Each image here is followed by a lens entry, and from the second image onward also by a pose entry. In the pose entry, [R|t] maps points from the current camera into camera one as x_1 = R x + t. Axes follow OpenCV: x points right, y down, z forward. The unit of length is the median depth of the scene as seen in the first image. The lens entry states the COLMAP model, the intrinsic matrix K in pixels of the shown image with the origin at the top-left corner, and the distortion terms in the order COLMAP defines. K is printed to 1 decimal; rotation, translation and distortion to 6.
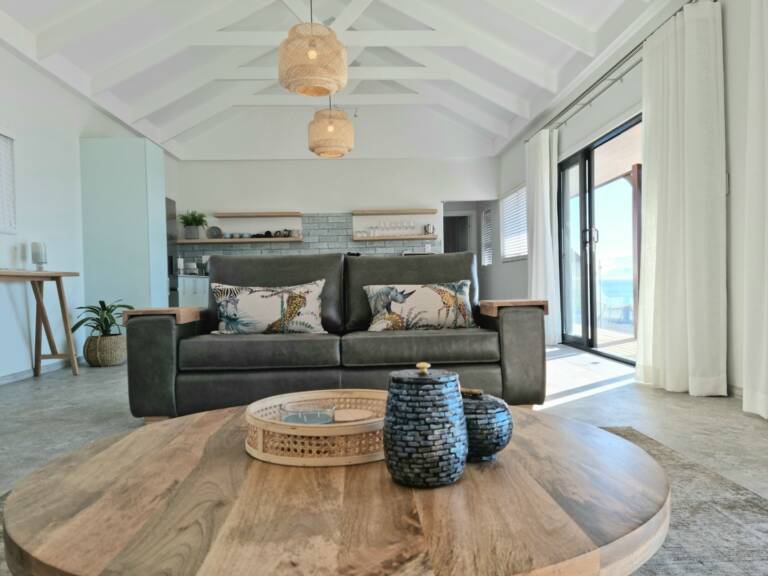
lens RADIAL K [[608.8, 0, 384.3], [0, 608.8, 284.7], [0, 0, 1]] dist [0.094905, -0.104362]
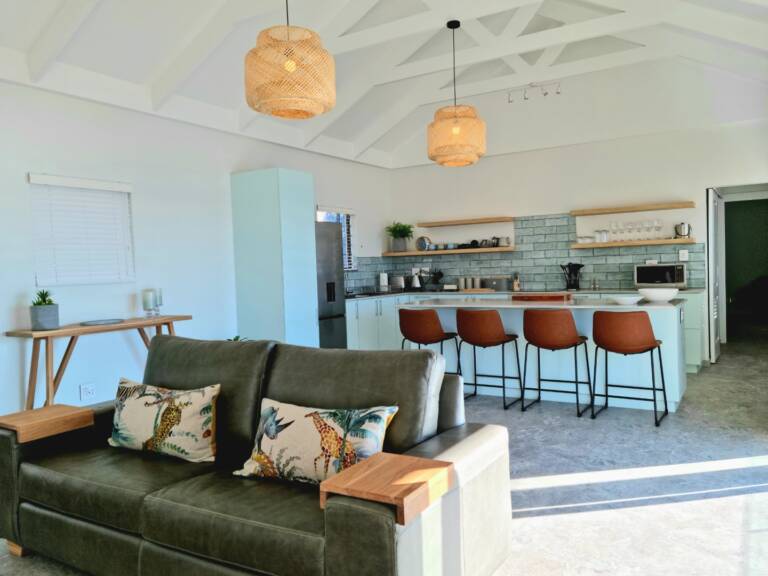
lens RADIAL K [[608.8, 0, 378.9], [0, 608.8, 287.3], [0, 0, 1]] dist [0.094905, -0.104362]
pose [[0.829425, 0.014393, -0.558432, 0.430738], [0.013202, 0.998884, 0.045354, -0.142367], [0.558461, -0.044990, 0.828310, 0.446966]]
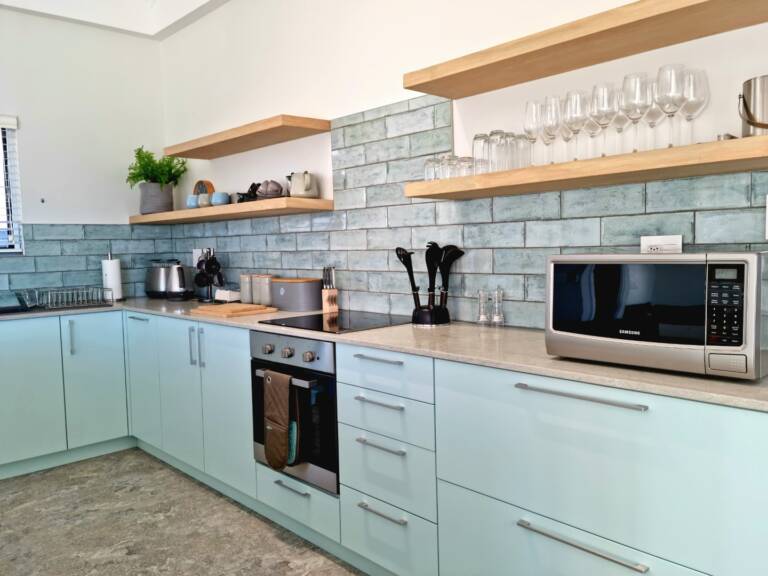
lens RADIAL K [[608.8, 0, 395.9], [0, 608.8, 291.5], [0, 0, 1]] dist [0.094905, -0.104362]
pose [[0.669453, 0.062189, -0.740247, 0.305556], [0.005585, 0.996040, 0.088729, -0.129706], [0.742833, -0.063534, 0.666455, 1.887108]]
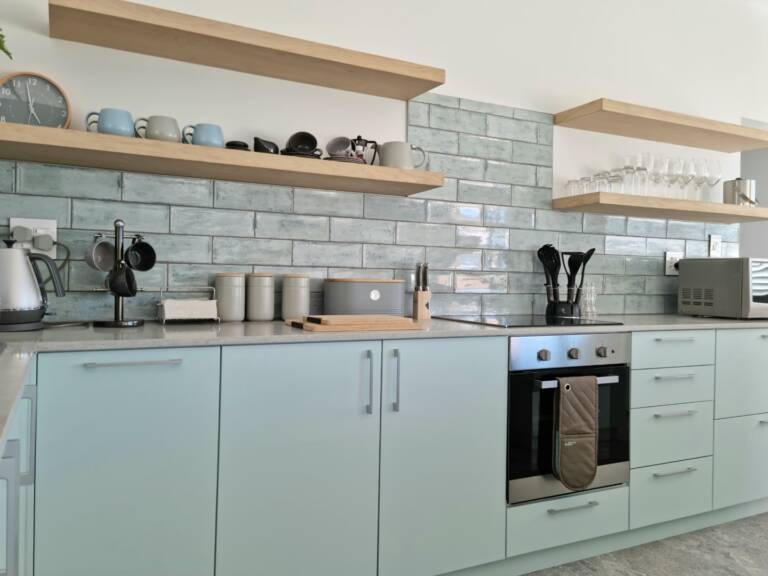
lens RADIAL K [[608.8, 0, 386.4], [0, 608.8, 283.0], [0, 0, 1]] dist [0.094905, -0.104362]
pose [[0.902230, 0.035278, 0.429809, -0.597375], [-0.036675, 0.999315, -0.005037, -0.070527], [-0.429692, -0.011219, 0.902906, 1.784029]]
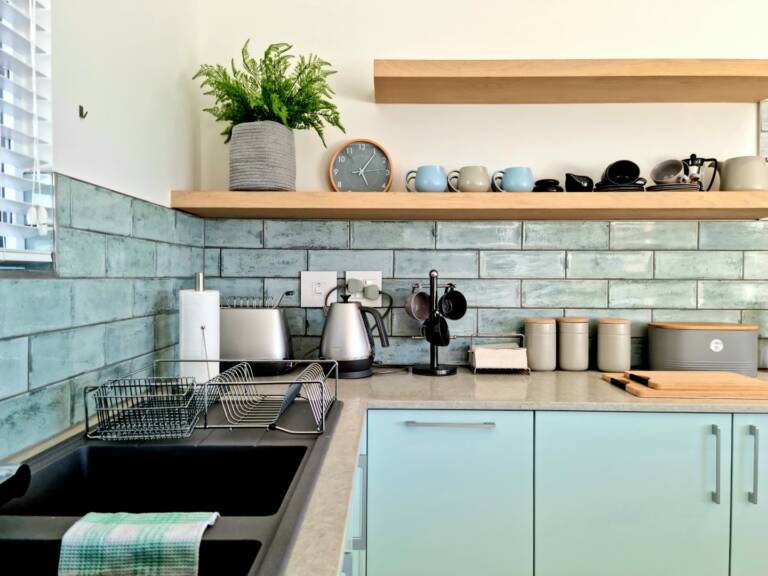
lens RADIAL K [[608.8, 0, 383.1], [0, 608.8, 284.5], [0, 0, 1]] dist [0.094905, -0.104362]
pose [[0.998762, 0.027325, -0.041578, -0.600116], [-0.026869, 0.999573, 0.011497, -0.106806], [0.041875, -0.010366, 0.999069, 1.813702]]
